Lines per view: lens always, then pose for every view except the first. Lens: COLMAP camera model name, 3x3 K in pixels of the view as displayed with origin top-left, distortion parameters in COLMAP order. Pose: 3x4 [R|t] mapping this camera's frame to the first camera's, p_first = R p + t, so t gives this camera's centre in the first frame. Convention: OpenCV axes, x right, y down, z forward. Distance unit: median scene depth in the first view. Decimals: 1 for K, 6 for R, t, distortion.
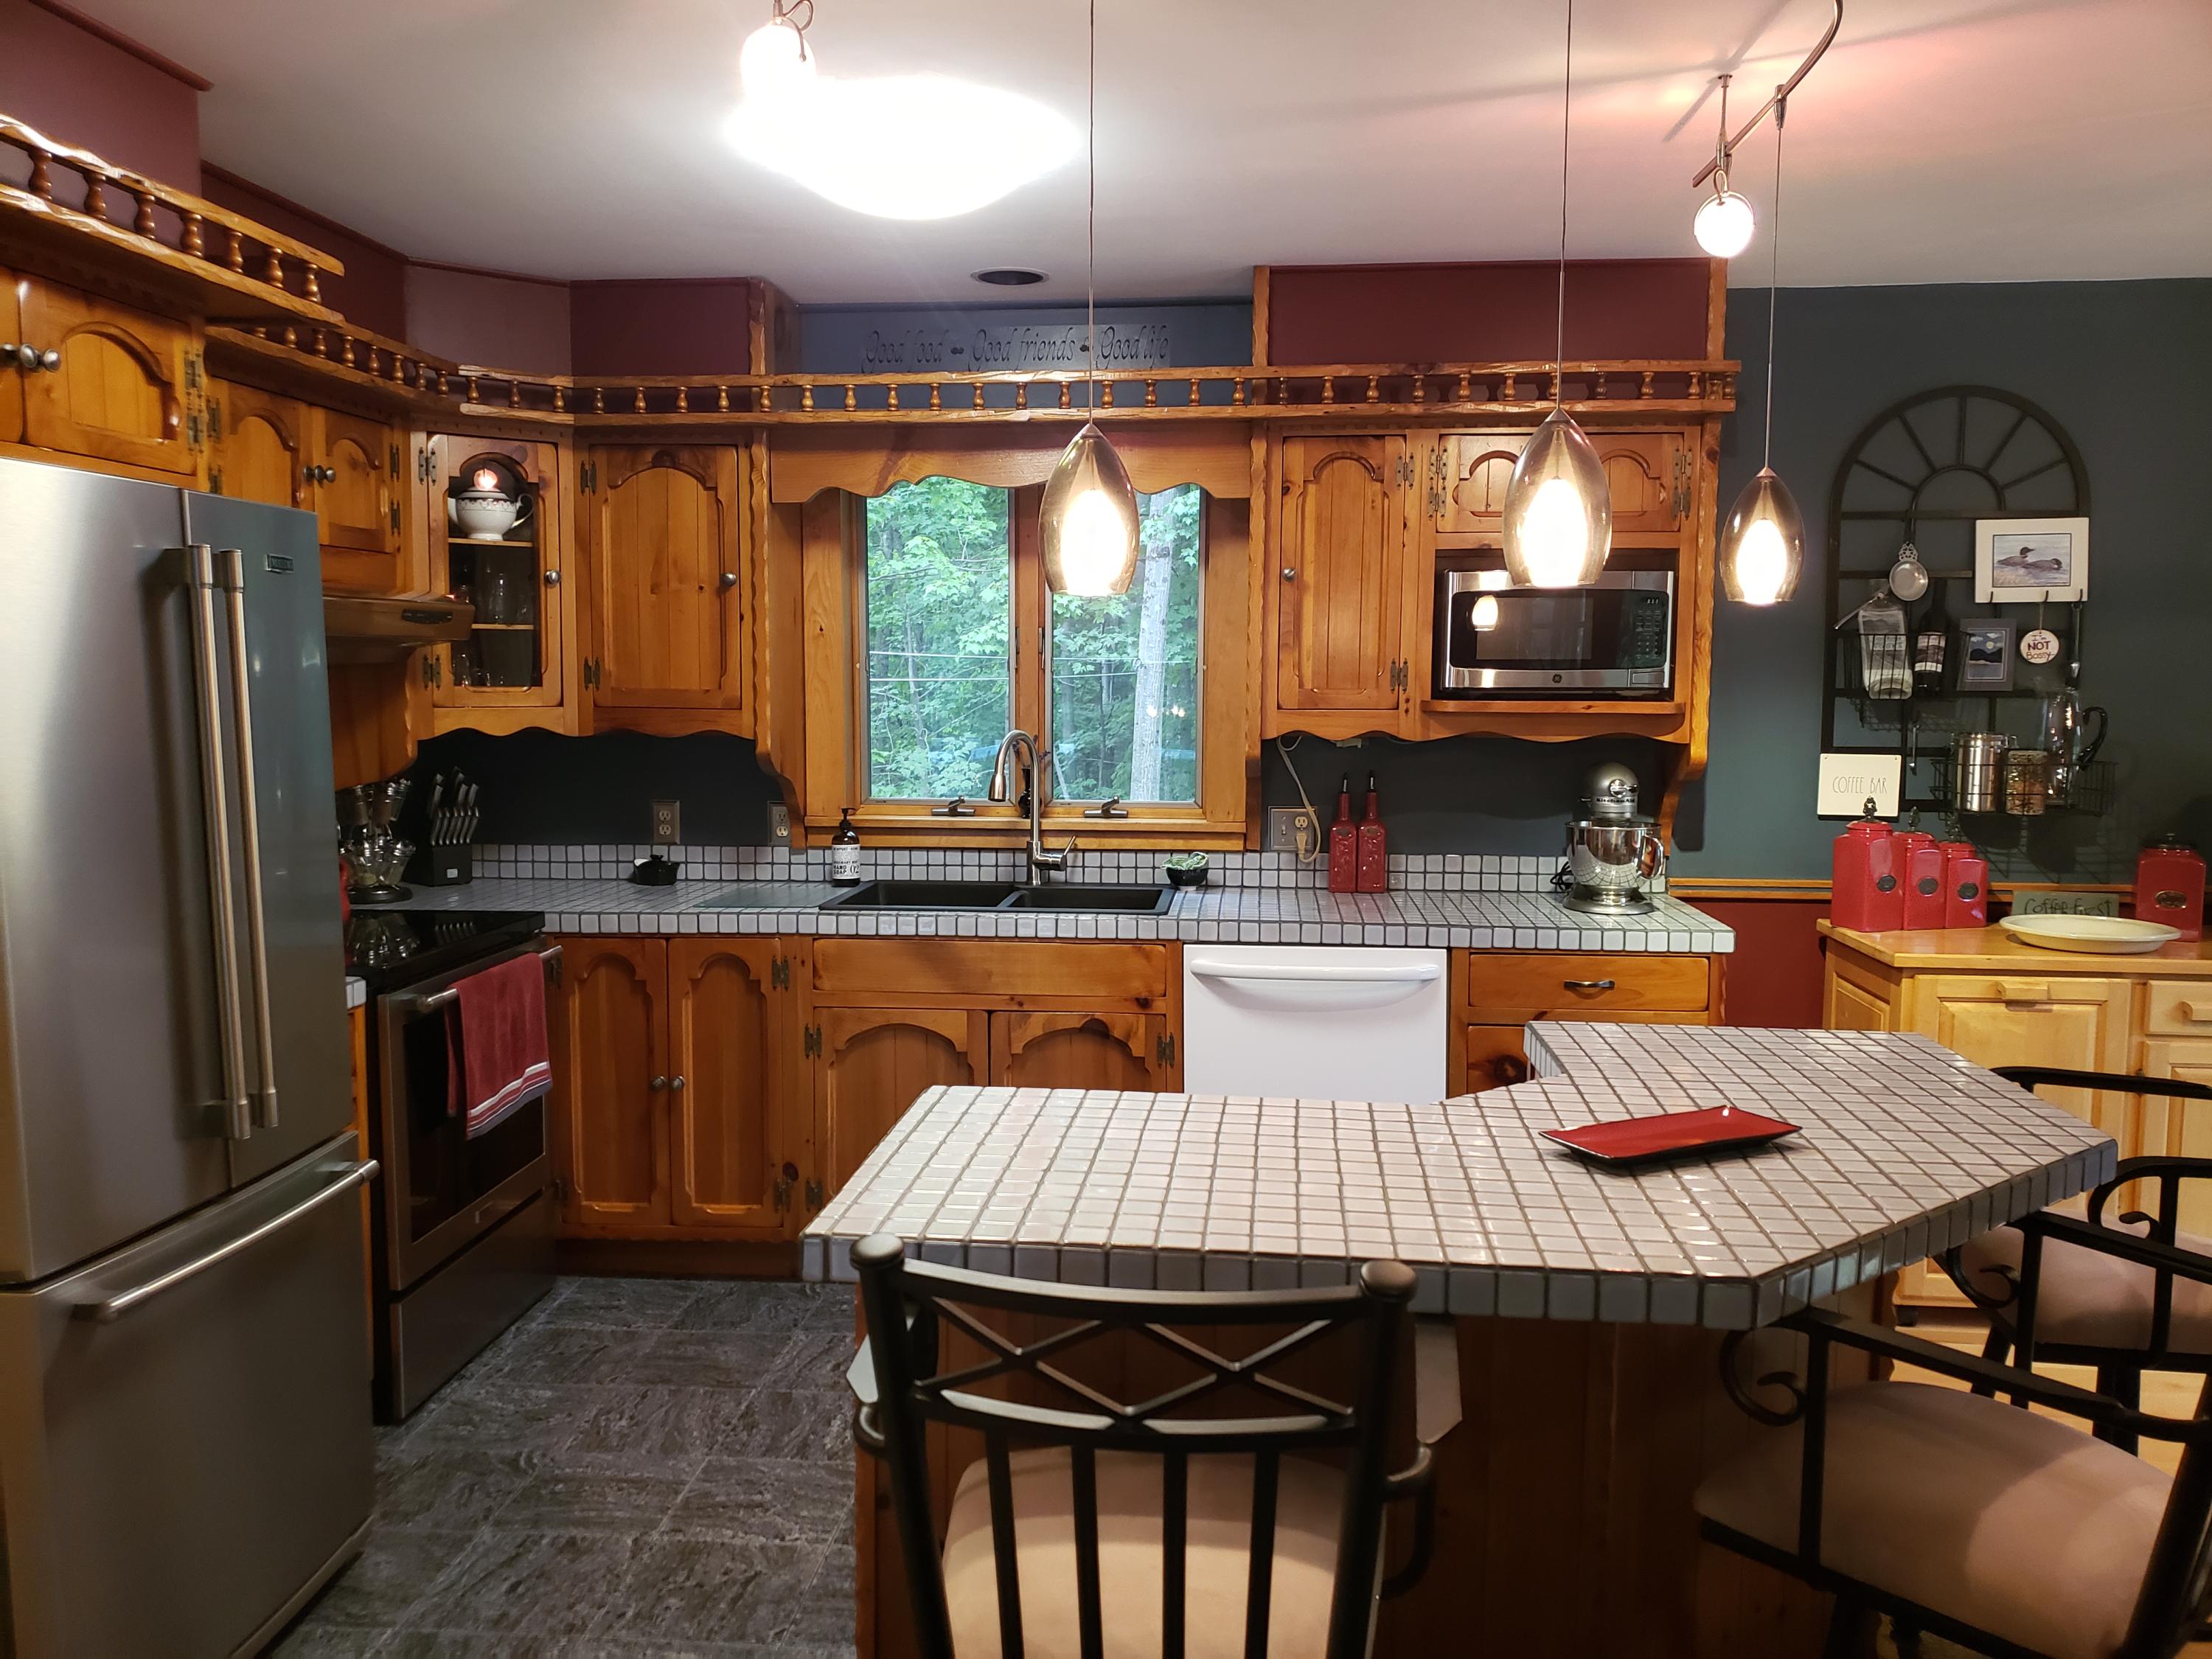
lens RADIAL K [[1689.9, 0, 1109.4], [0, 1689.9, 840.5], [0, 0, 1]] dist [0.041619, -0.053392]
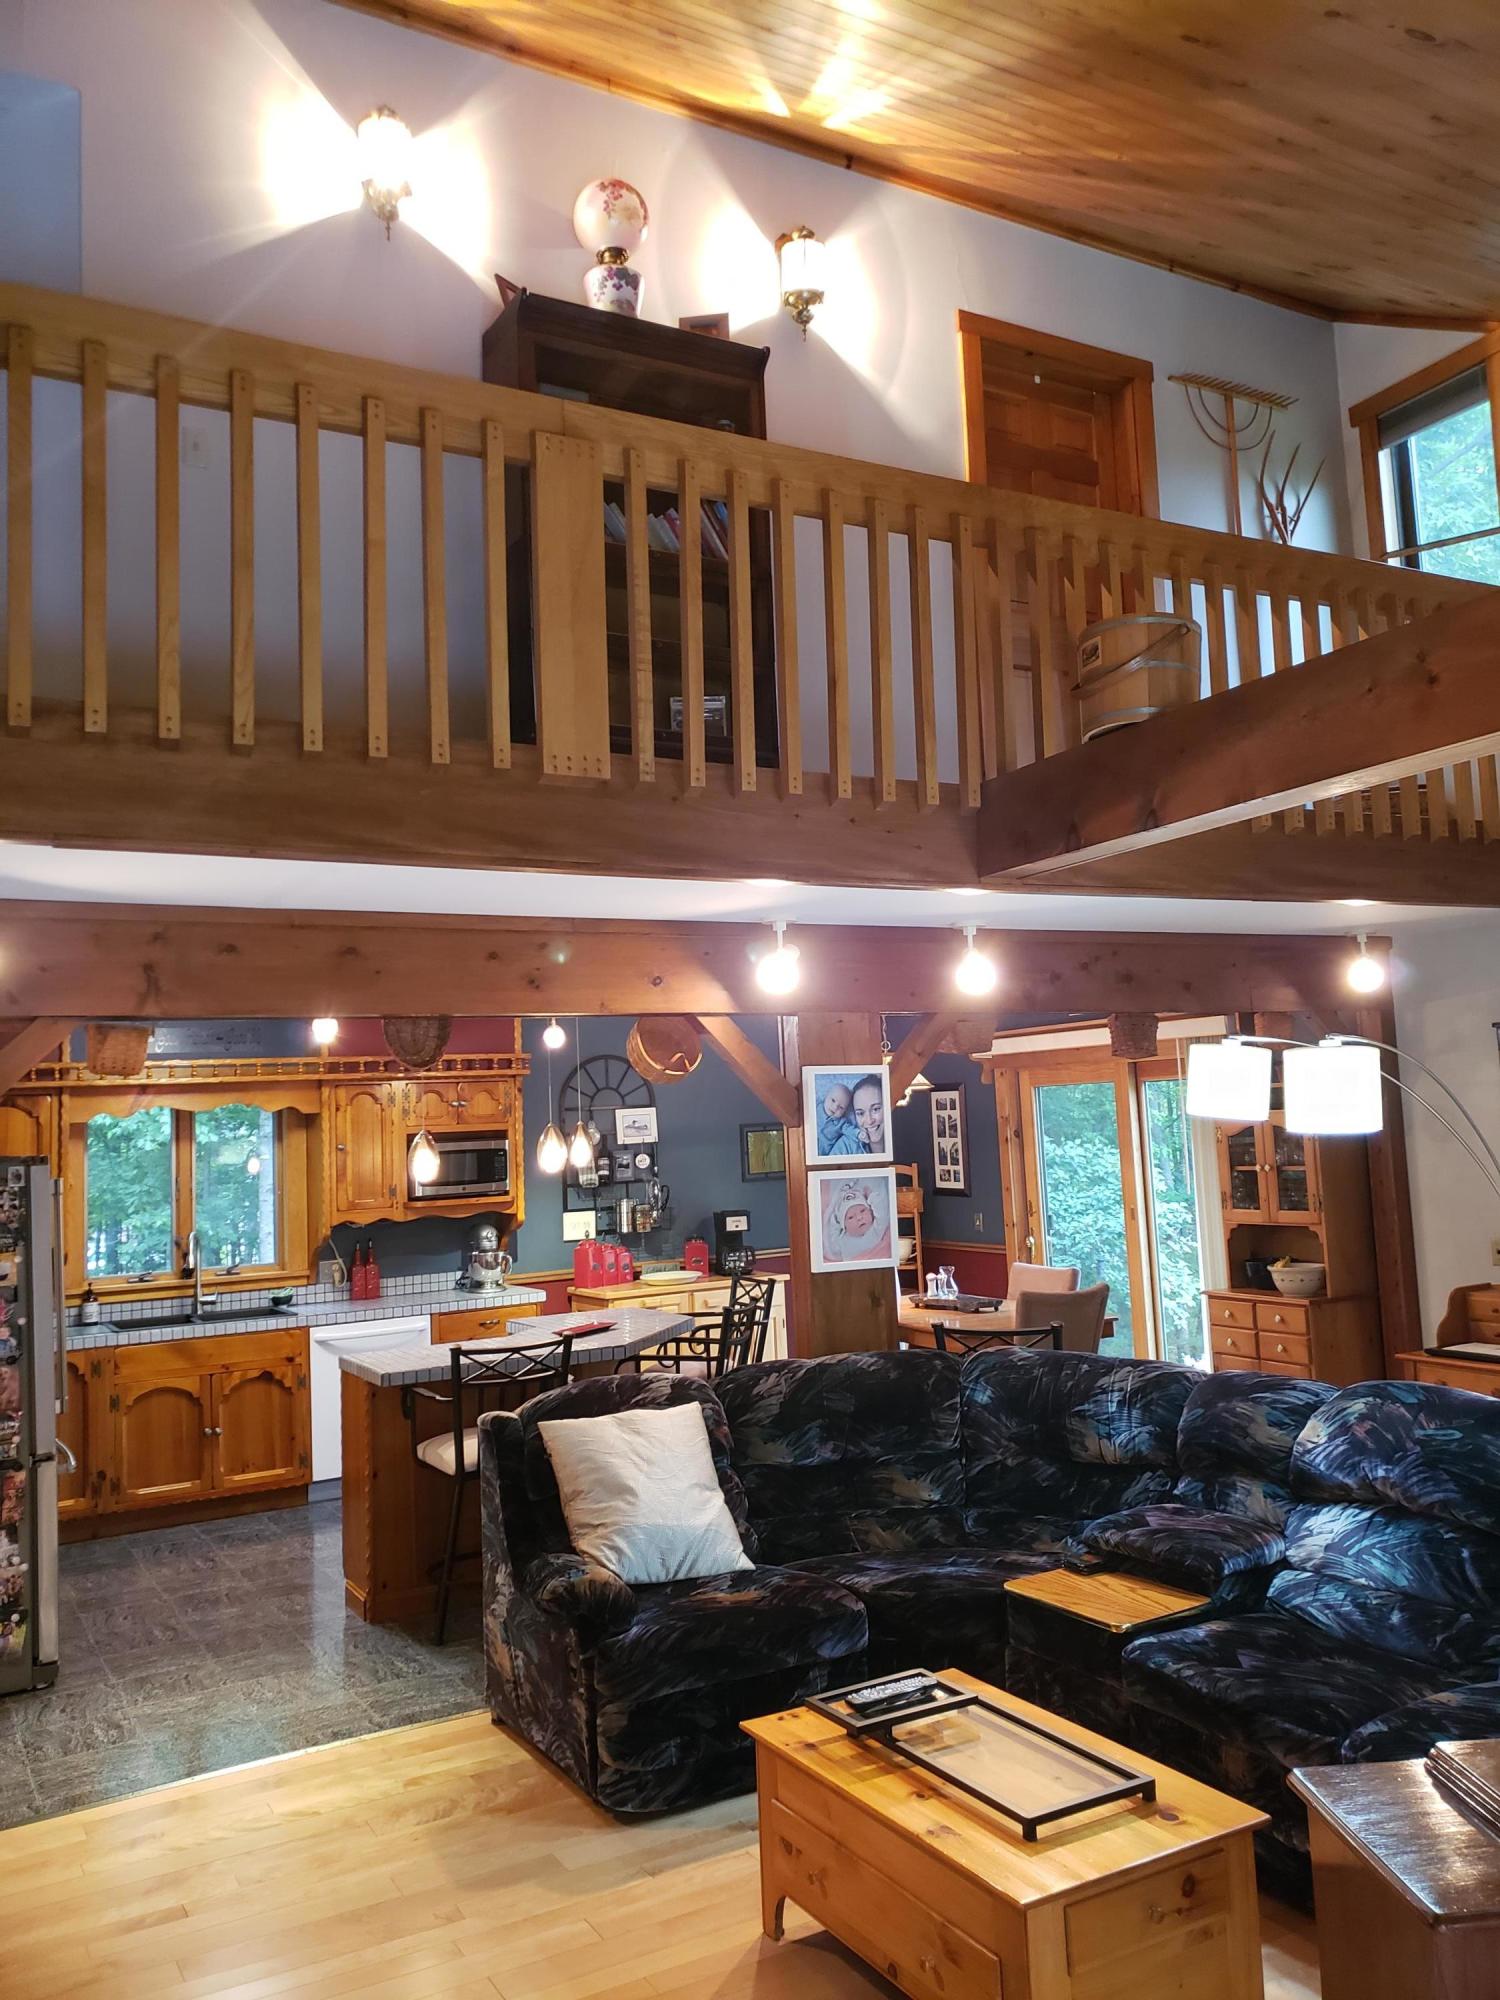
lens RADIAL K [[1527.9, 0, 808.3], [0, 1527.9, 956.3], [0, 0, 1]] dist [0.041619, -0.053392]
pose [[0.800716, 0.025753, 0.598490, -0.571918], [0.106784, 0.976938, -0.184902, 0.027629], [-0.589449, 0.211963, 0.779501, -0.890667]]
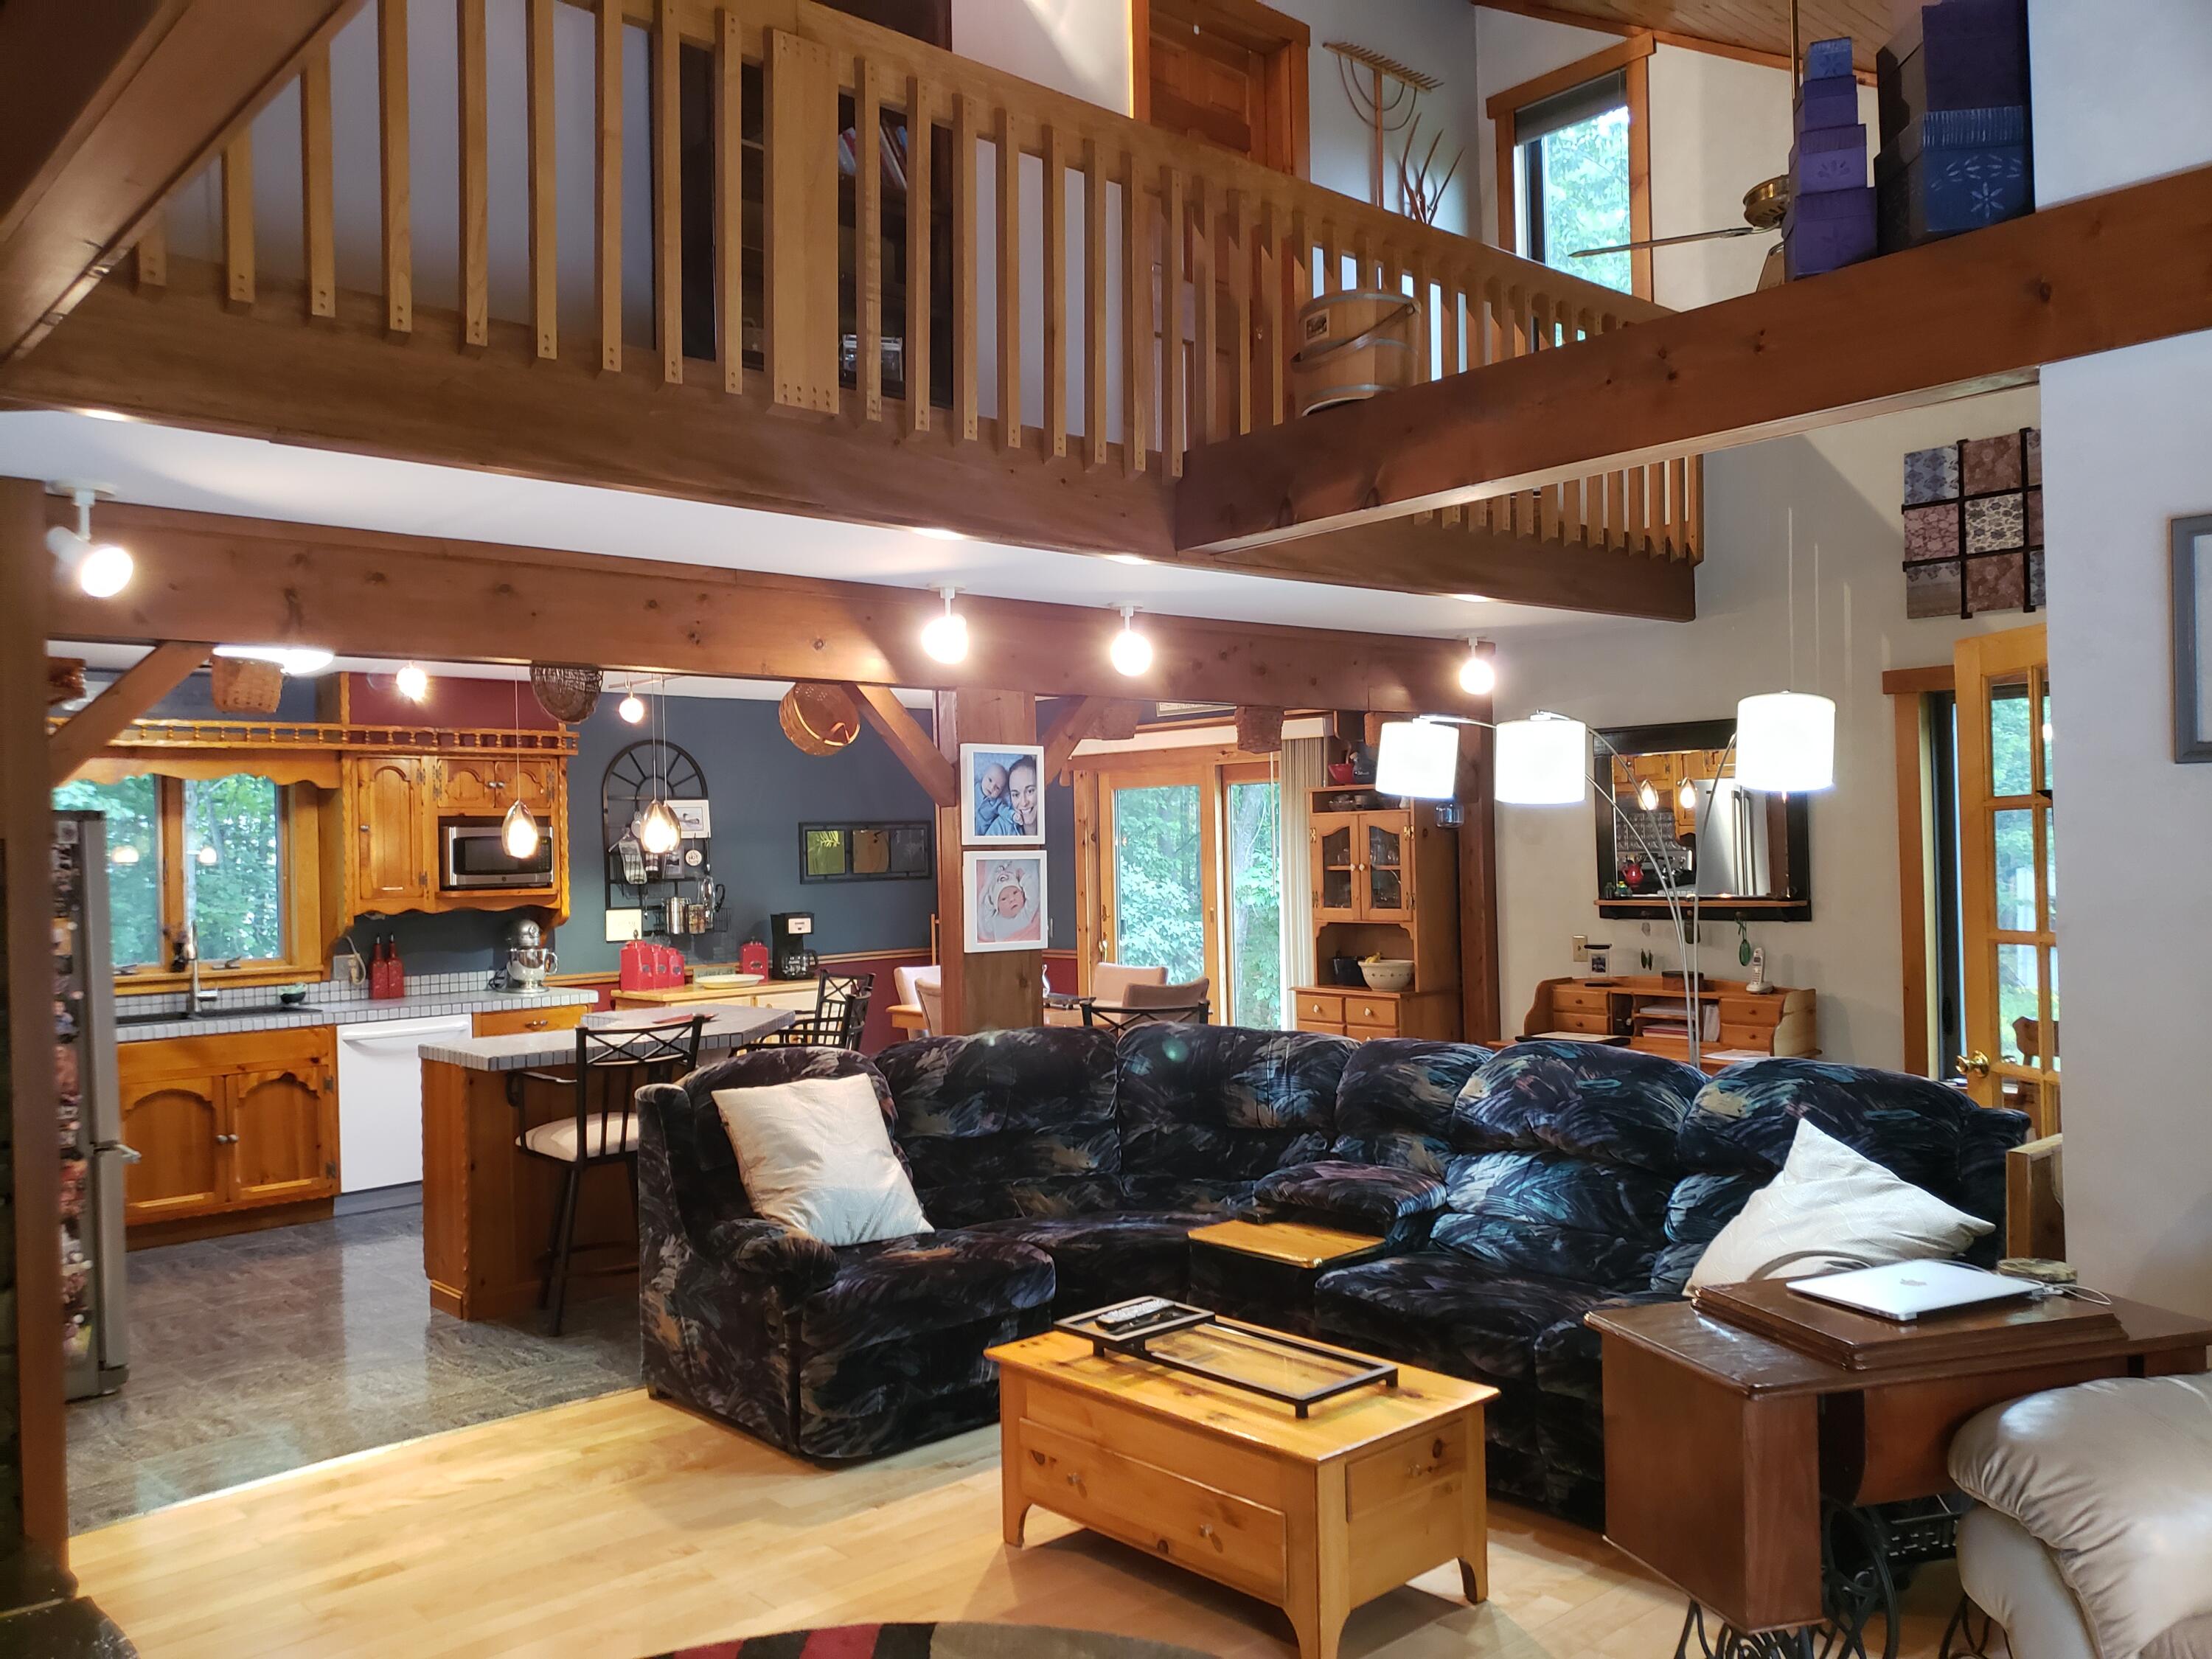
lens RADIAL K [[1689.9, 0, 1100.3], [0, 1689.9, 818.6], [0, 0, 1]] dist [0.041619, -0.053392]
pose [[0.659599, -0.006607, 0.751588, -0.757991], [0.099044, 0.992006, -0.078201, 0.060226], [-0.745063, 0.126021, 0.654981, -0.838970]]
